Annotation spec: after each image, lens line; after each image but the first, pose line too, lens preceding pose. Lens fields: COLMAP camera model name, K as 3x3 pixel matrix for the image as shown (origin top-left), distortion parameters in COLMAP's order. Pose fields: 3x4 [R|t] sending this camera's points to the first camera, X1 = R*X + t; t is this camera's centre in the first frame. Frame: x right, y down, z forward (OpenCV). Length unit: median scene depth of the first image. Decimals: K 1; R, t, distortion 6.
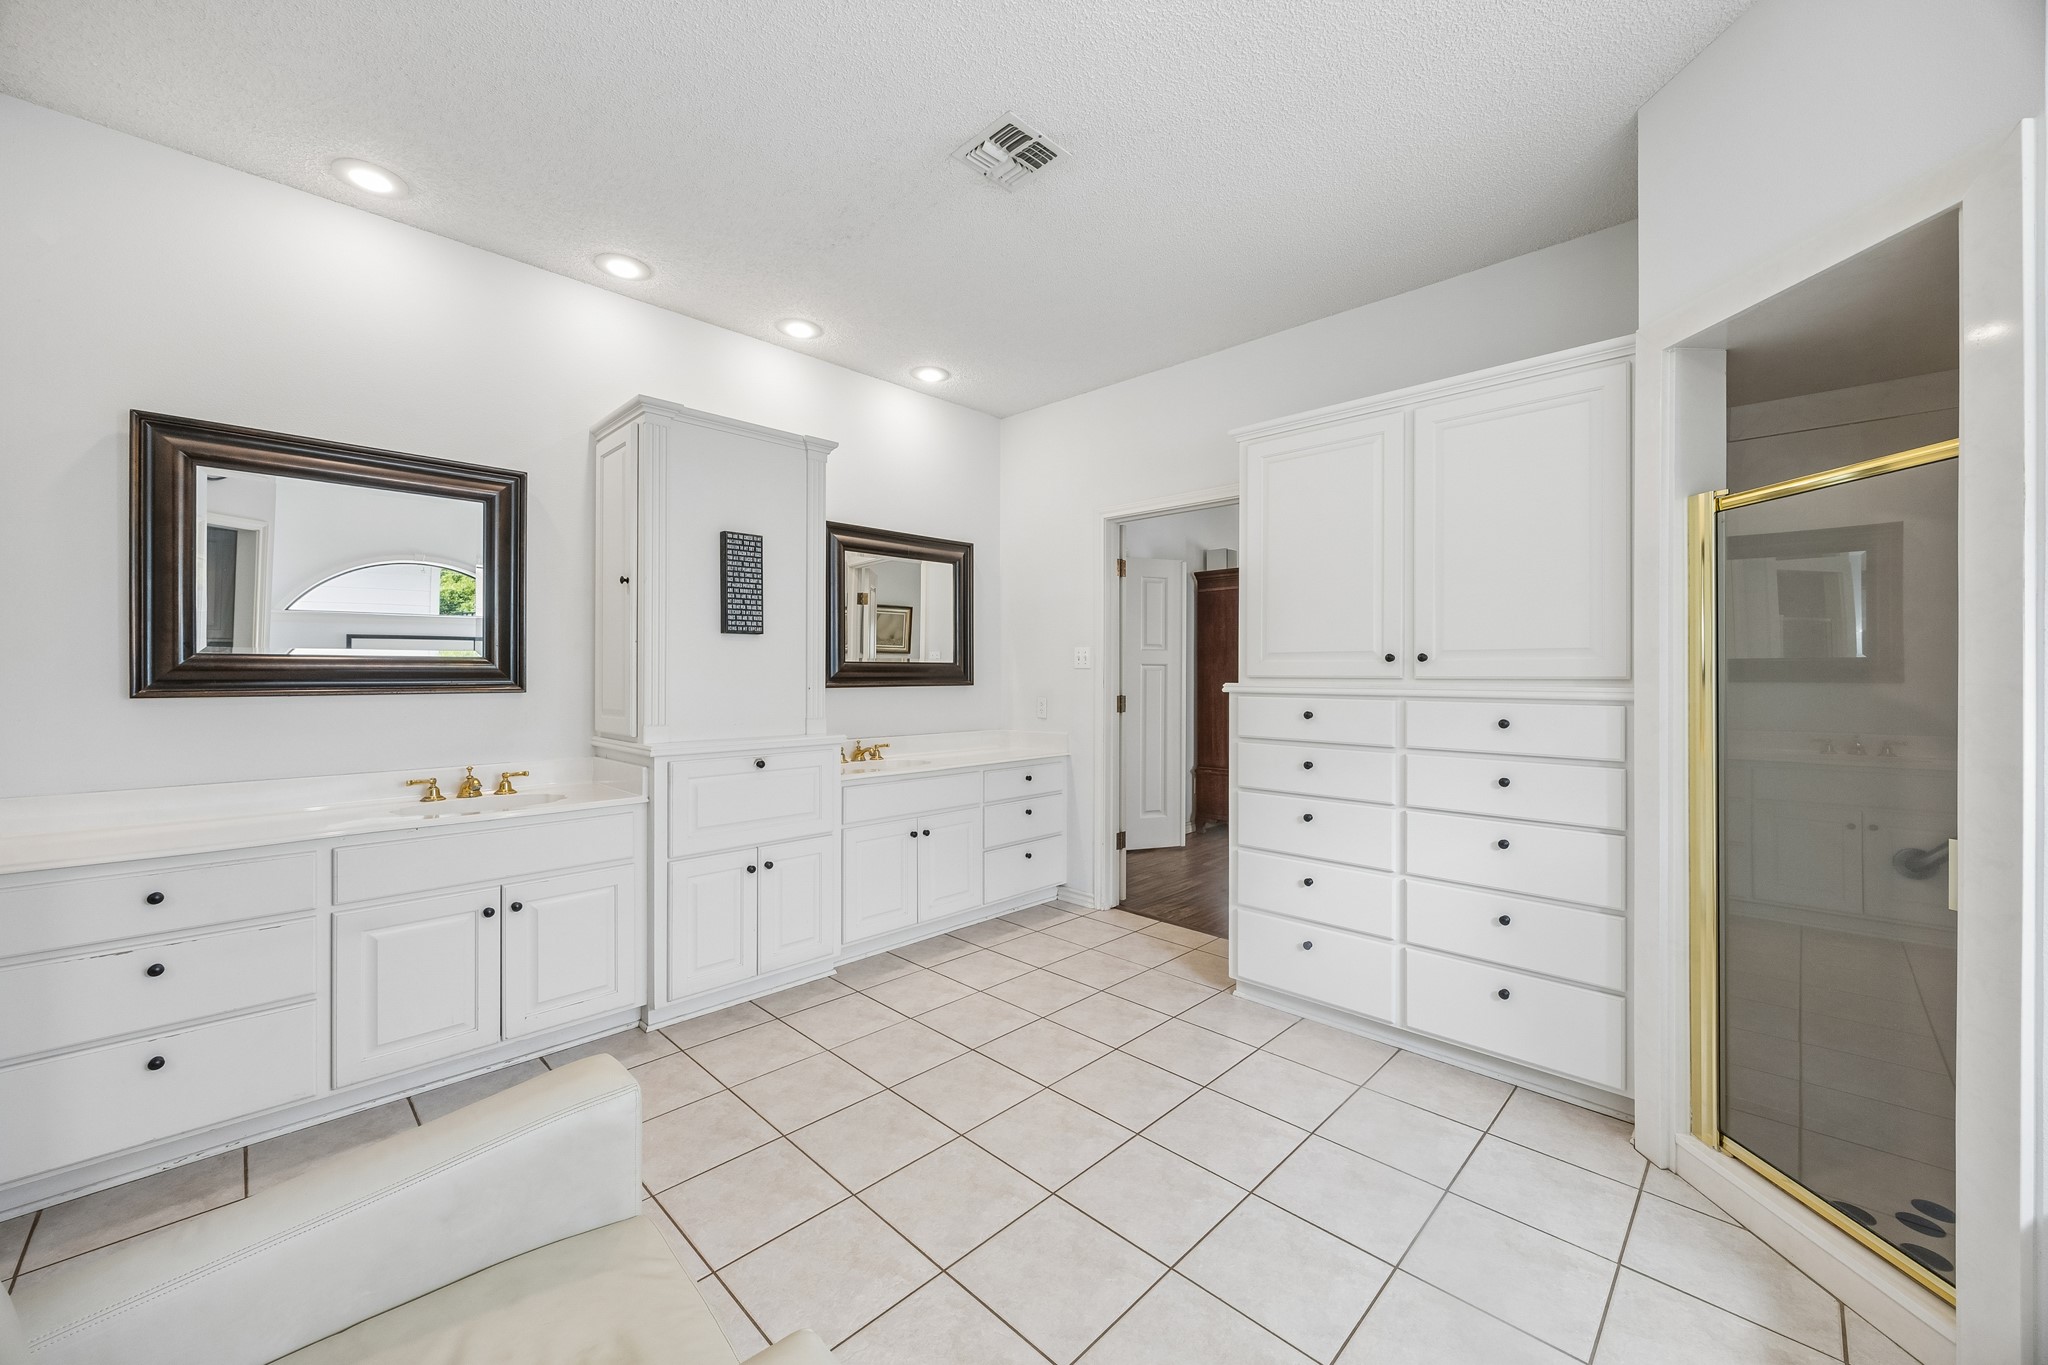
lens RADIAL K [[786.7, 0, 1030.4], [0, 786.7, 675.0], [0, 0, 1]] dist [-0.001910, 0.000242]
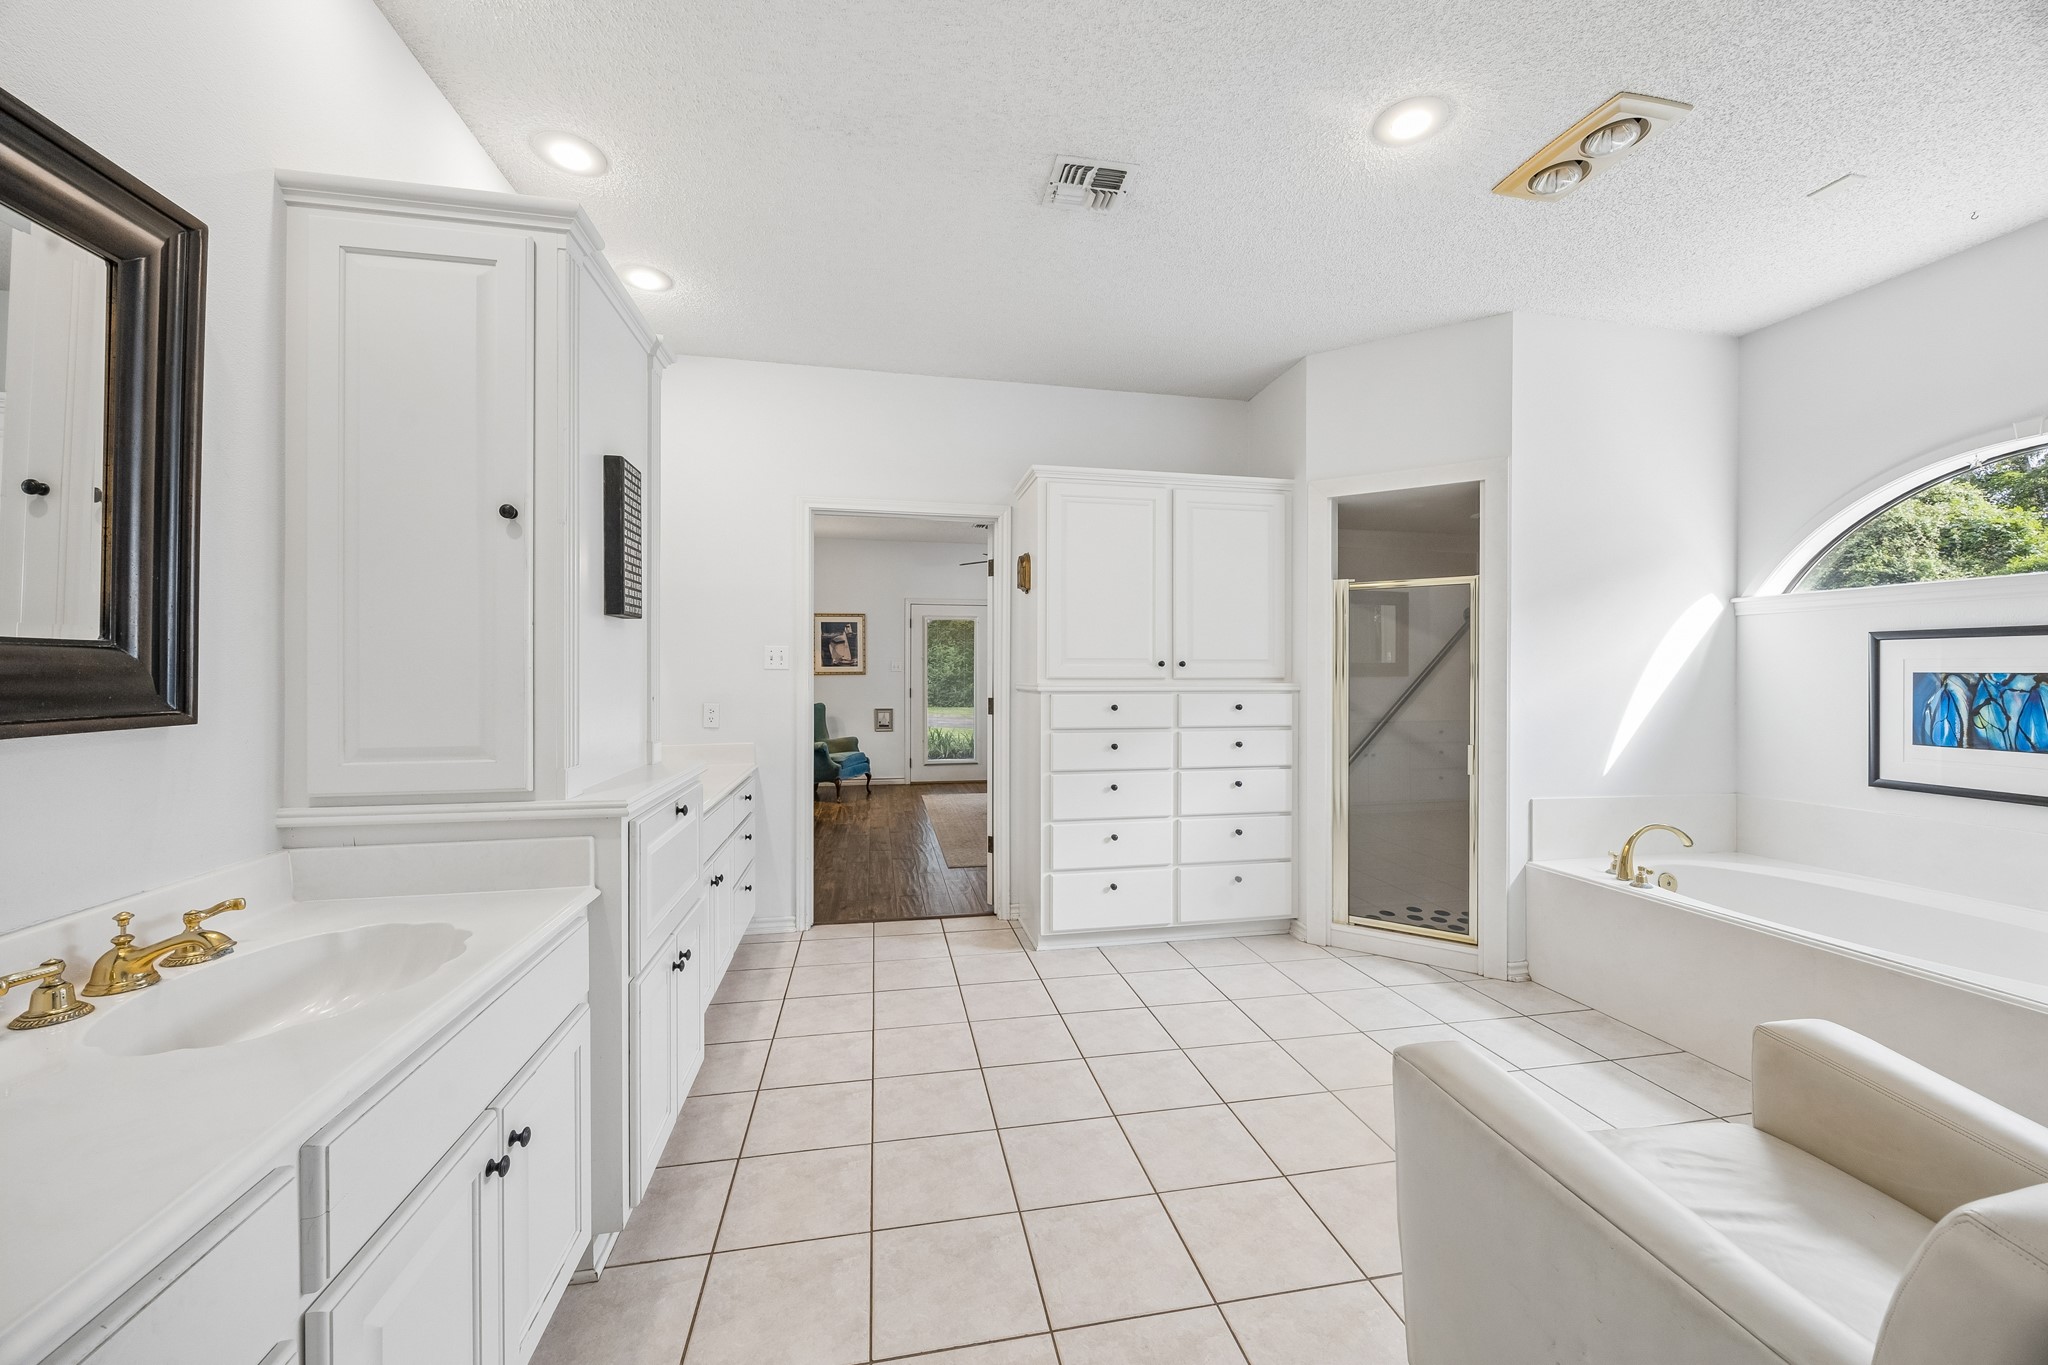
lens RADIAL K [[786.7, 0, 1036.3], [0, 786.7, 674.1], [0, 0, 1]] dist [-0.001910, 0.000242]
pose [[0.562961, -0.002410, 0.826480, -0.839863], [0.000977, 0.999997, 0.002250, -0.006968], [-0.826483, -0.000459, 0.562962, 0.409502]]
